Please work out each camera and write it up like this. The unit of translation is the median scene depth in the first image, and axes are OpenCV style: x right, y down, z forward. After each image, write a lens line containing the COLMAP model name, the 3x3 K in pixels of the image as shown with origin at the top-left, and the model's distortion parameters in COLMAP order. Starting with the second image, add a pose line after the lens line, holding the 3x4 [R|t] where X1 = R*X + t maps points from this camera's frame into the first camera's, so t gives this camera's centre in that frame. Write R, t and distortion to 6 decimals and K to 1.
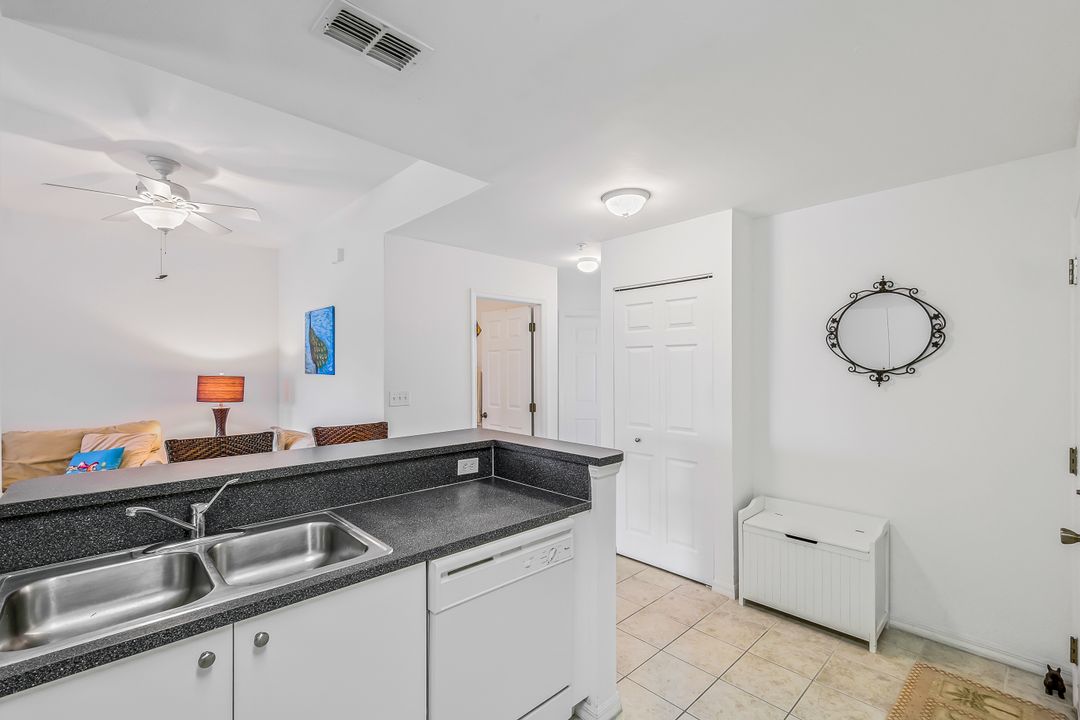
lens RADIAL K [[471.7, 0, 546.1], [0, 471.7, 369.8], [0, 0, 1]] dist [0.003733, -0.000544]
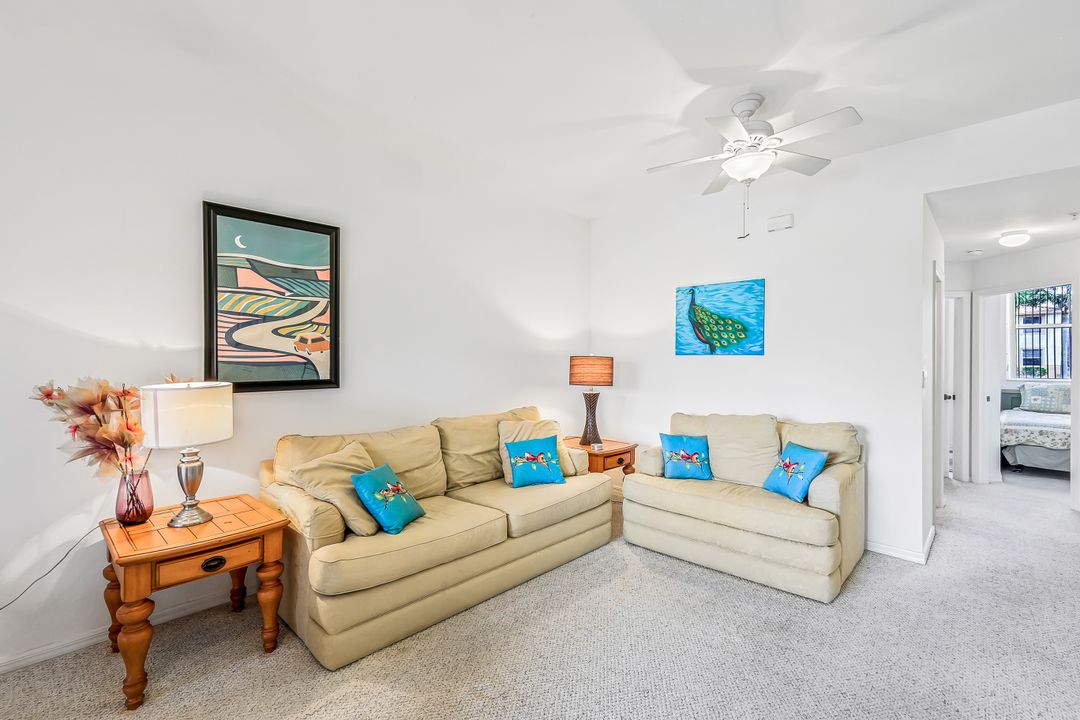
lens RADIAL K [[471.7, 0, 539.9], [0, 471.7, 362.8], [0, 0, 1]] dist [0.003733, -0.000544]
pose [[0.998616, 0.003558, 0.052469, -1.356674], [-0.003730, 0.999988, 0.003186, 0.035582], [-0.052457, -0.003378, 0.998617, 0.176730]]
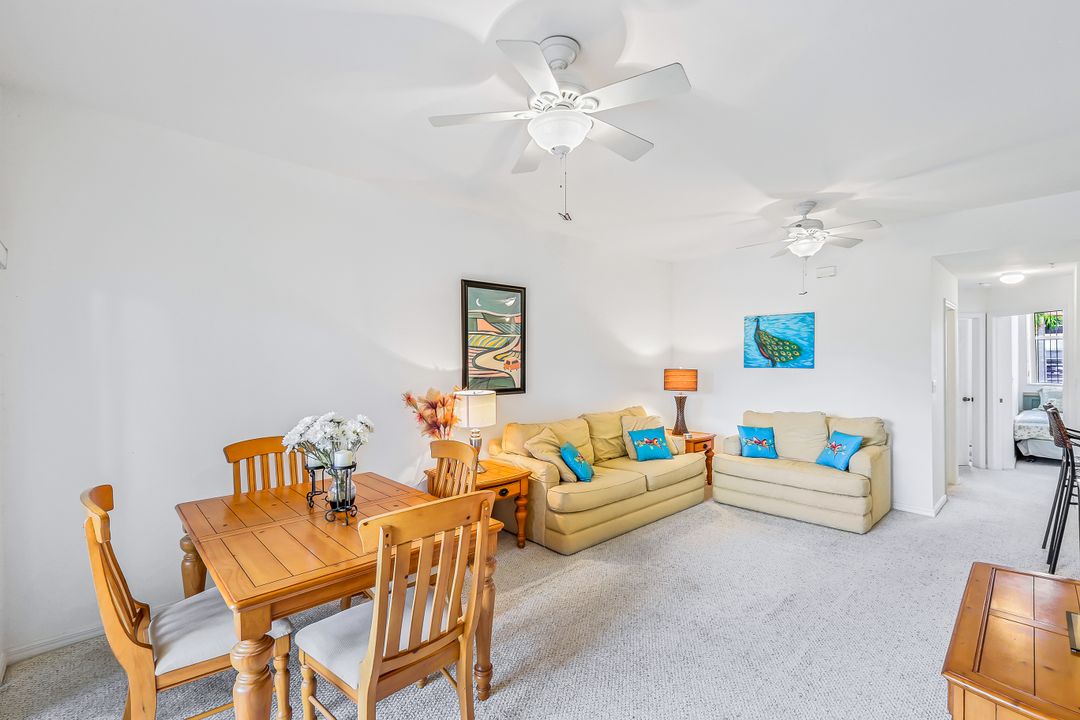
lens RADIAL K [[471.7, 0, 540.9], [0, 471.7, 363.6], [0, 0, 1]] dist [0.003733, -0.000544]
pose [[0.999966, -0.001468, -0.008154, -1.686635], [0.001465, 0.999999, -0.000342, -0.003155], [0.008155, 0.000331, 0.999967, -0.342050]]
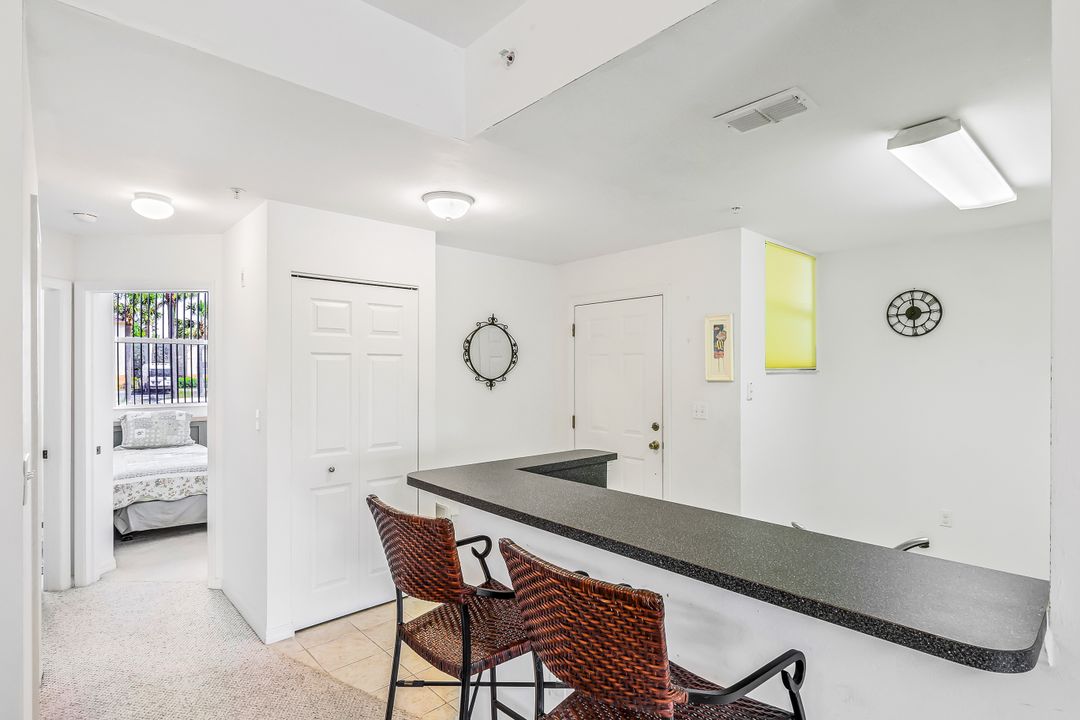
lens RADIAL K [[541.0, 0, 536.6], [0, 541.0, 368.1], [0, 0, 1]] dist [0.002675, 0.000653]
pose [[0.025057, 0.003792, 0.999679, -0.874832], [0.002975, 0.999988, -0.003868, -0.023445], [-0.999682, 0.003071, 0.025045, 0.766265]]
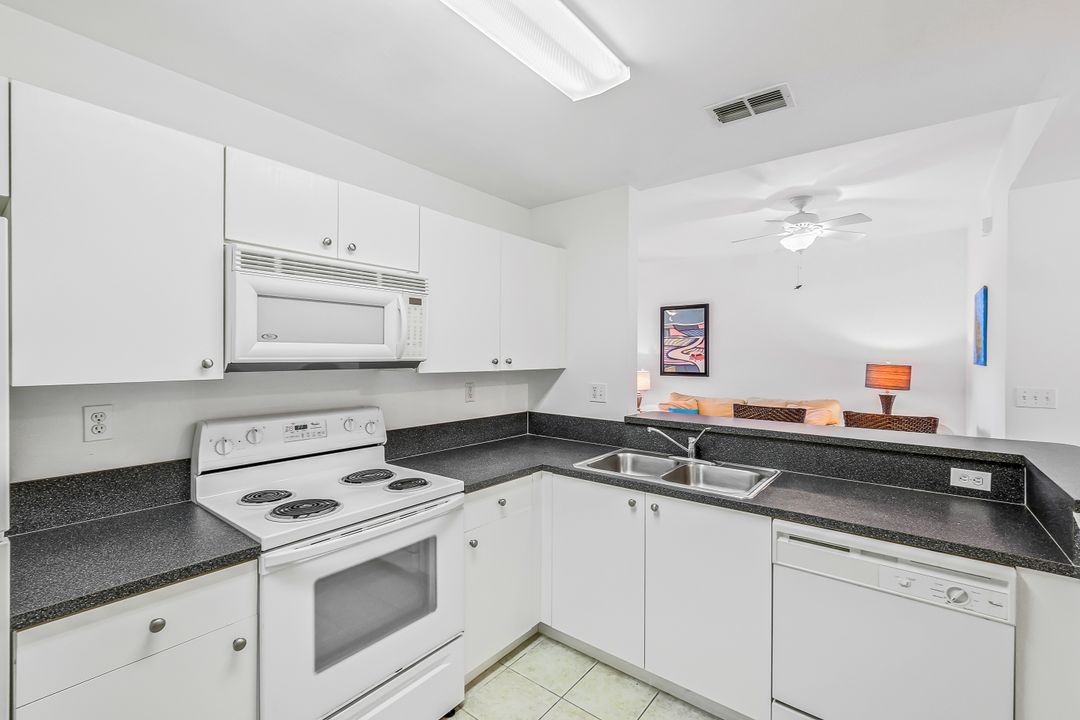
lens RADIAL K [[471.7, 0, 538.7], [0, 471.7, 356.3], [0, 0, 1]] dist [0.003733, -0.000544]
pose [[0.136296, 0.003854, -0.990661, 0.427603], [-0.010088, 0.999946, 0.002503, -0.000831], [0.990617, 0.009653, 0.136328, 0.121929]]
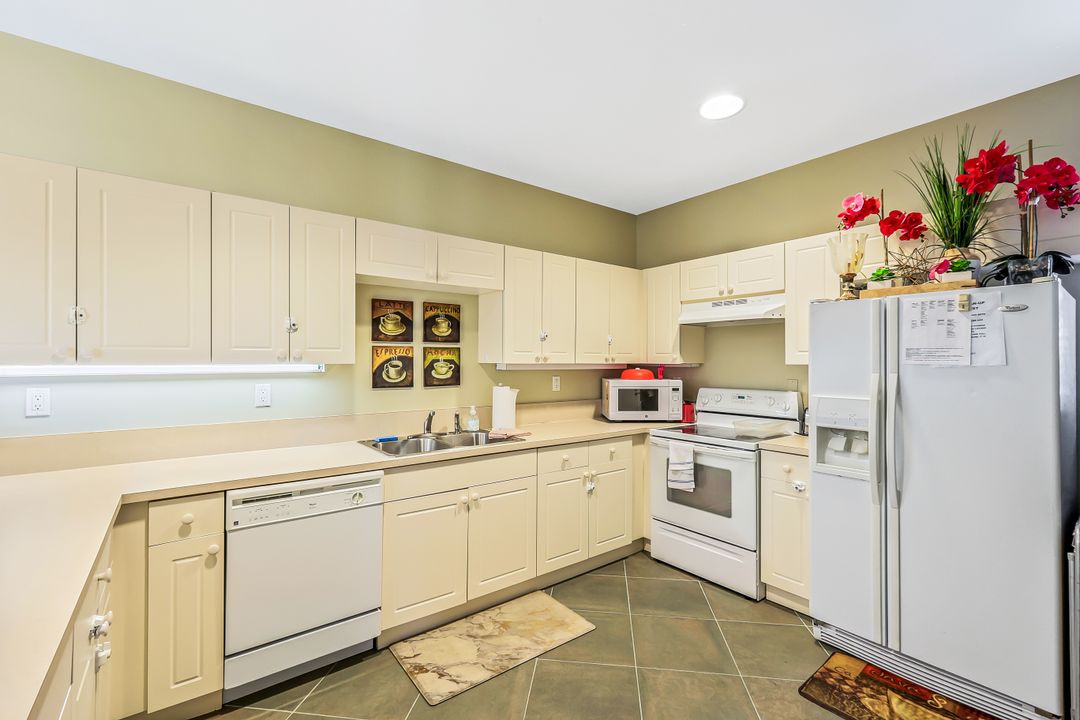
lens RADIAL K [[471.7, 0, 539.3], [0, 471.7, 358.7], [0, 0, 1]] dist [0.003733, -0.000544]
pose [[-0.994770, 0.003757, 0.102075, 0.073266], [0.003704, 0.999993, -0.000703, 0.011798], [-0.102077, -0.000321, -0.994776, 1.094930]]
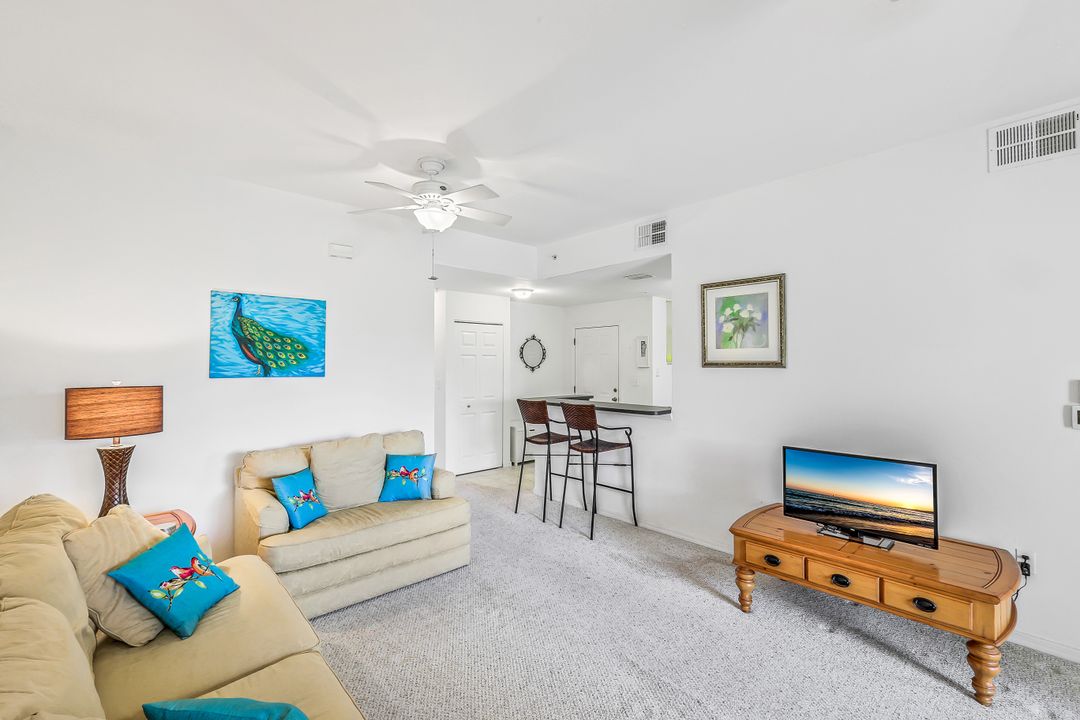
lens RADIAL K [[471.7, 0, 543.2], [0, 471.7, 355.9], [0, 0, 1]] dist [0.003733, -0.000544]
pose [[0.017368, 0.015817, 0.999724, -1.978850], [0.004036, 0.999866, -0.015890, -0.018856], [-0.999841, 0.004311, 0.017302, 0.830190]]
